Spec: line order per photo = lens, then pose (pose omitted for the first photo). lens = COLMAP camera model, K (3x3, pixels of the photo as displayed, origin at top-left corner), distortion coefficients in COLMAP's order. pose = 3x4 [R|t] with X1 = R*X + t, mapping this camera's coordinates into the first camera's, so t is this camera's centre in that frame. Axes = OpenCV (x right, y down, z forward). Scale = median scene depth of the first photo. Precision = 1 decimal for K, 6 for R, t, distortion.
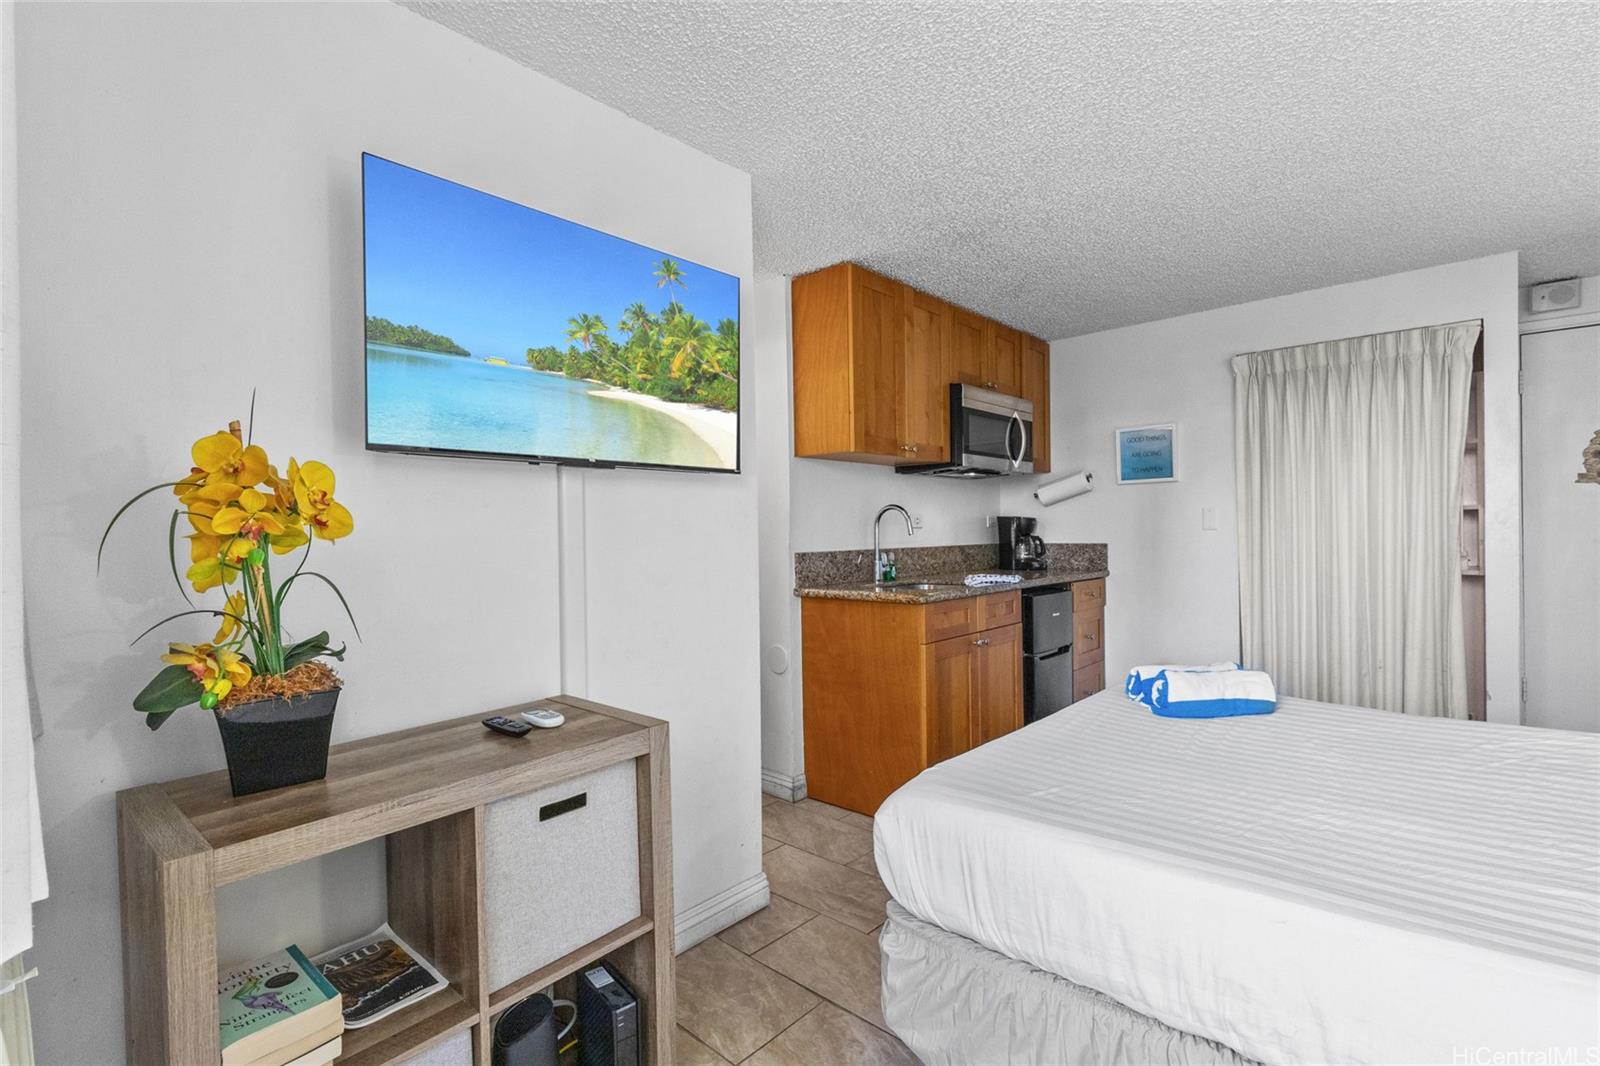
lens RADIAL K [[751.5, 0, 808.9], [0, 751.5, 535.8], [0, 0, 1]] dist [0.003695, 0.002647]
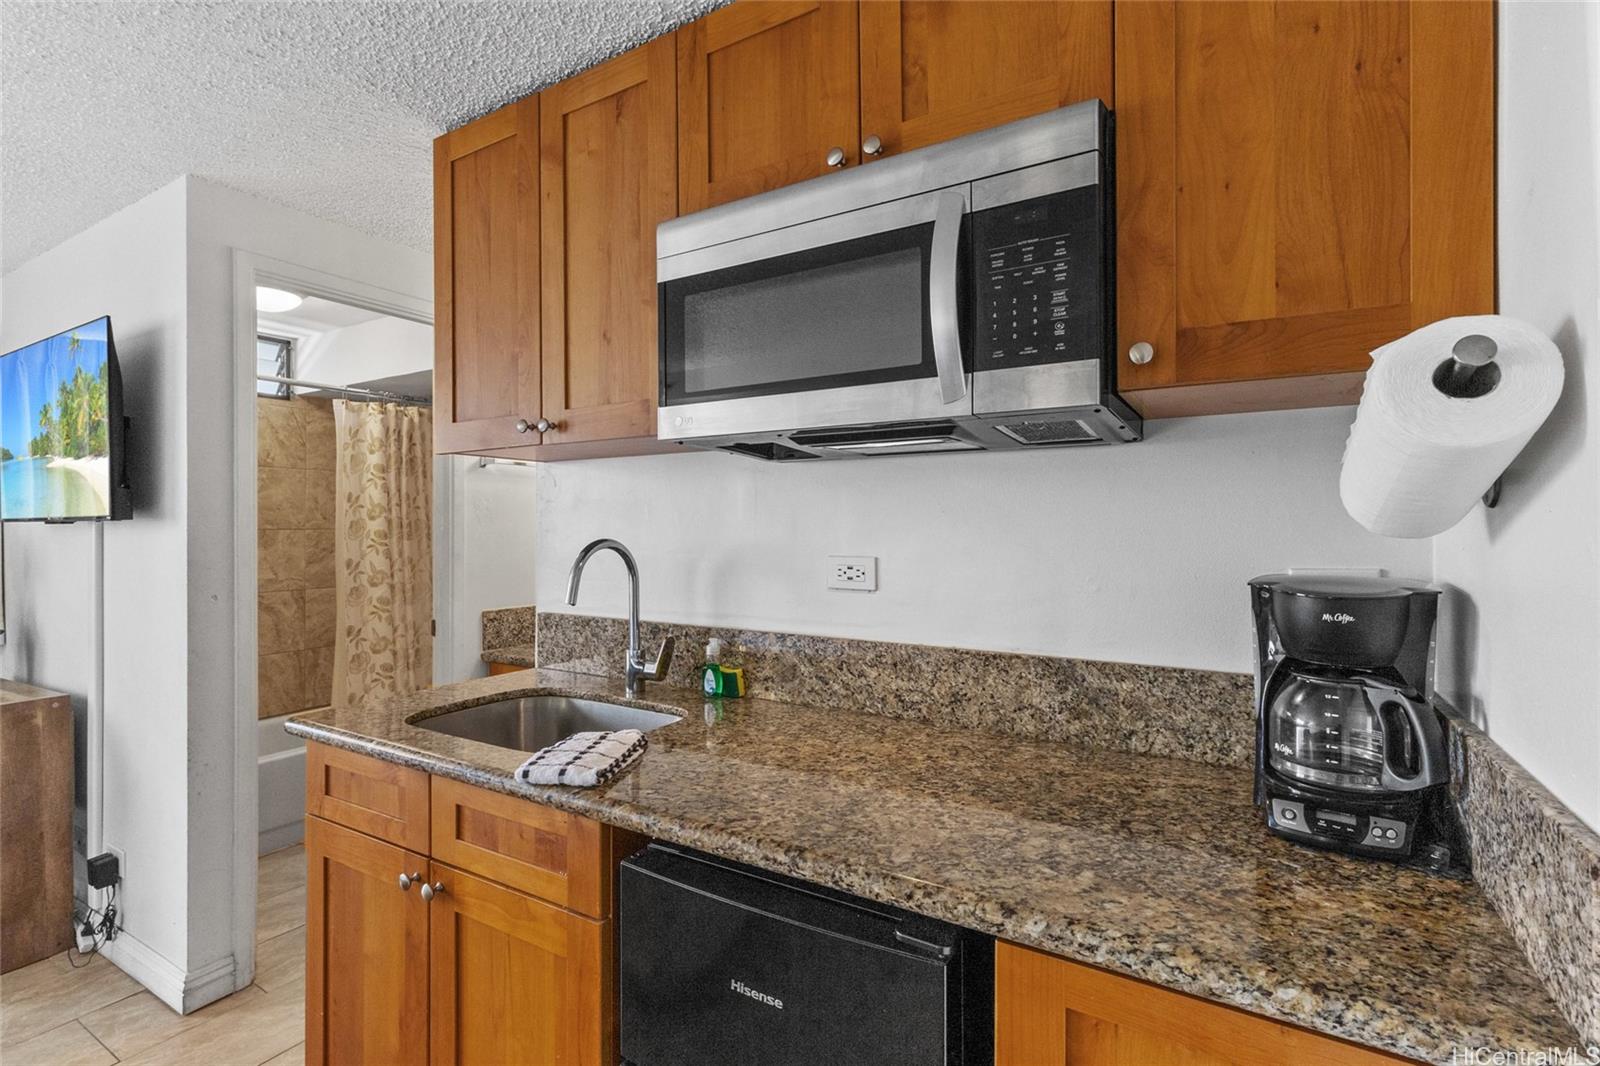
lens RADIAL K [[751.5, 0, 798.8], [0, 751.5, 521.3], [0, 0, 1]] dist [0.003695, 0.002647]
pose [[0.168735, 0.006808, -0.985638, 0.520659], [-0.008929, 0.999946, 0.005378, -0.048015], [0.985621, 0.007893, 0.168786, 0.882402]]
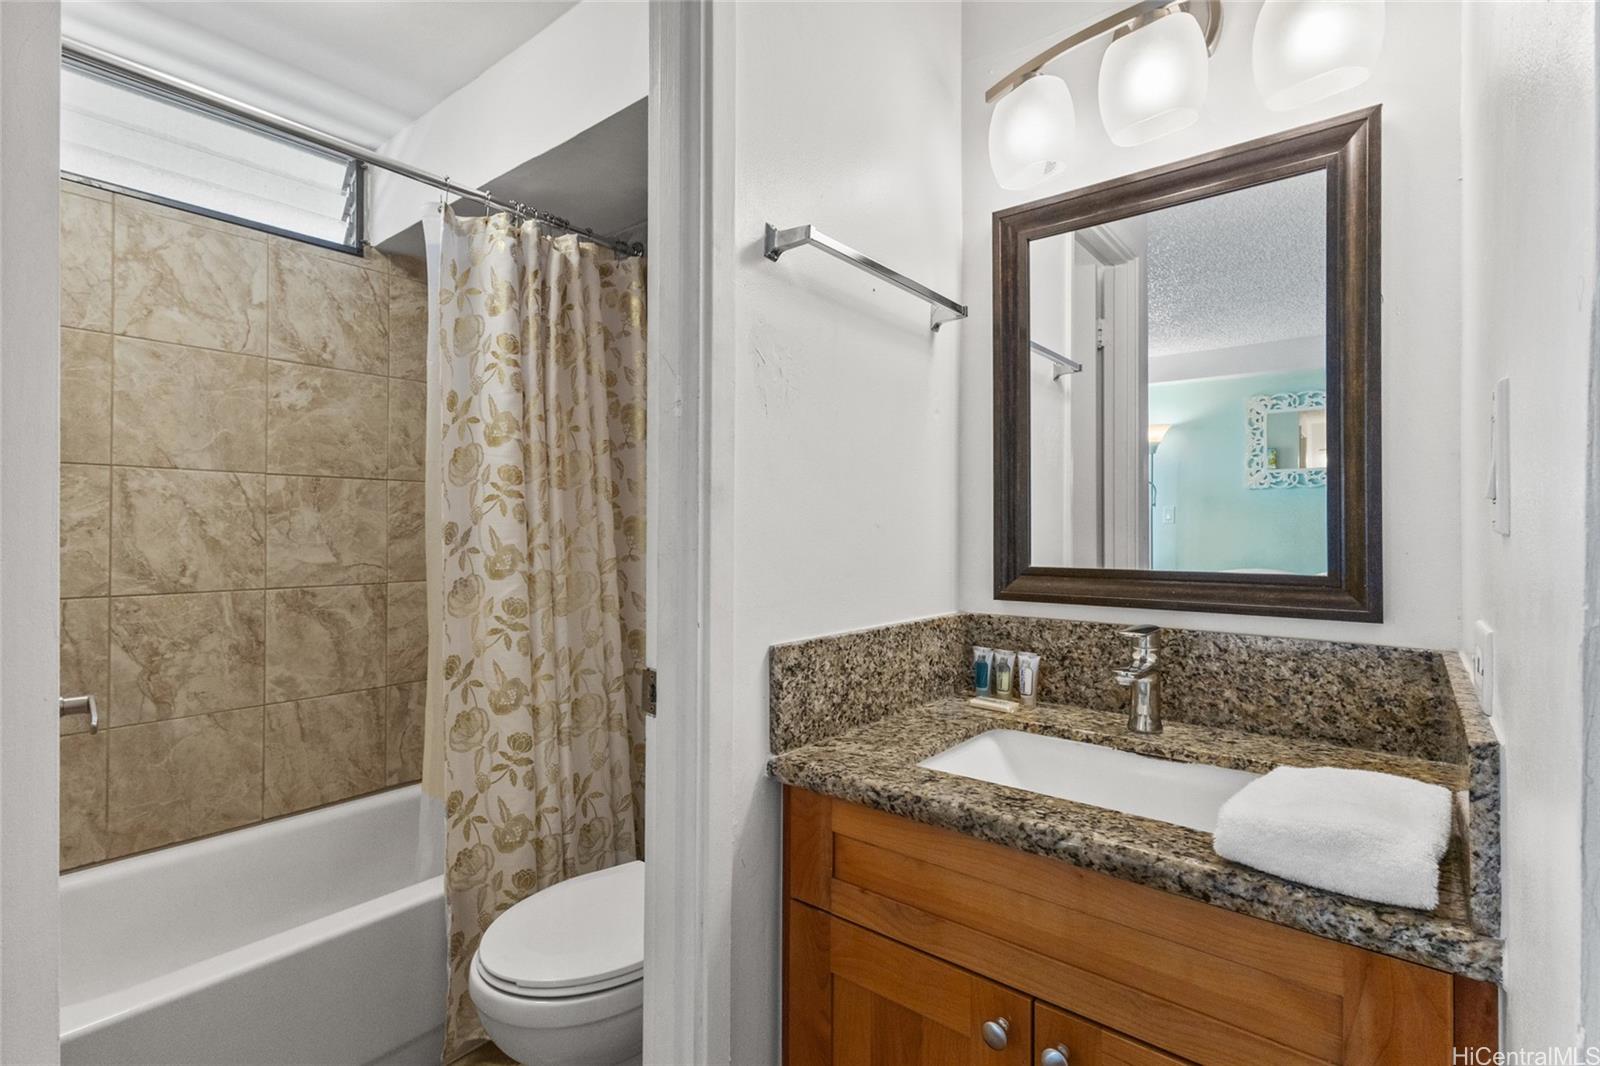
lens RADIAL K [[751.5, 0, 806.6], [0, 751.5, 524.8], [0, 0, 1]] dist [0.003695, 0.002647]
pose [[0.042381, 0.009250, -0.999059, 0.047998], [-0.012570, 0.999883, 0.008725, -0.003035], [0.999022, 0.012188, 0.042493, 0.714988]]
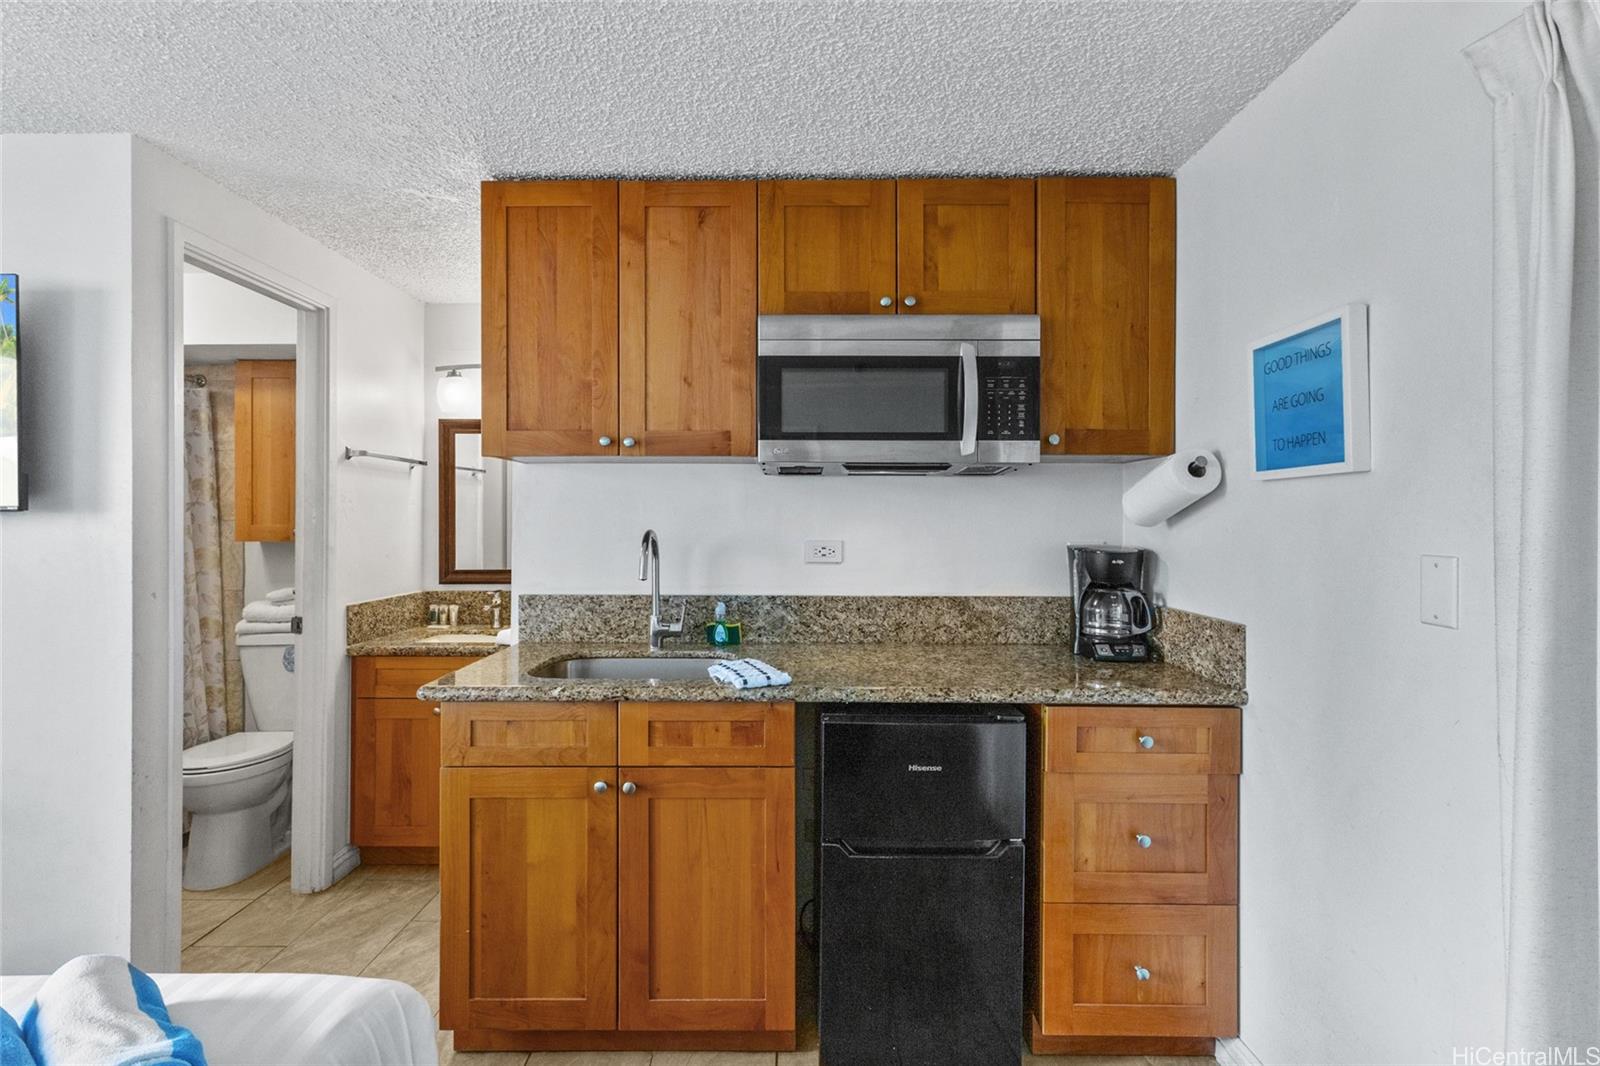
lens RADIAL K [[751.5, 0, 793.2], [0, 751.5, 517.9], [0, 0, 1]] dist [0.003695, 0.002647]
pose [[0.656711, 0.012339, -0.754041, 0.567881], [-0.017462, 0.999847, 0.001154, -0.046199], [0.753940, 0.012409, 0.656826, 0.570568]]
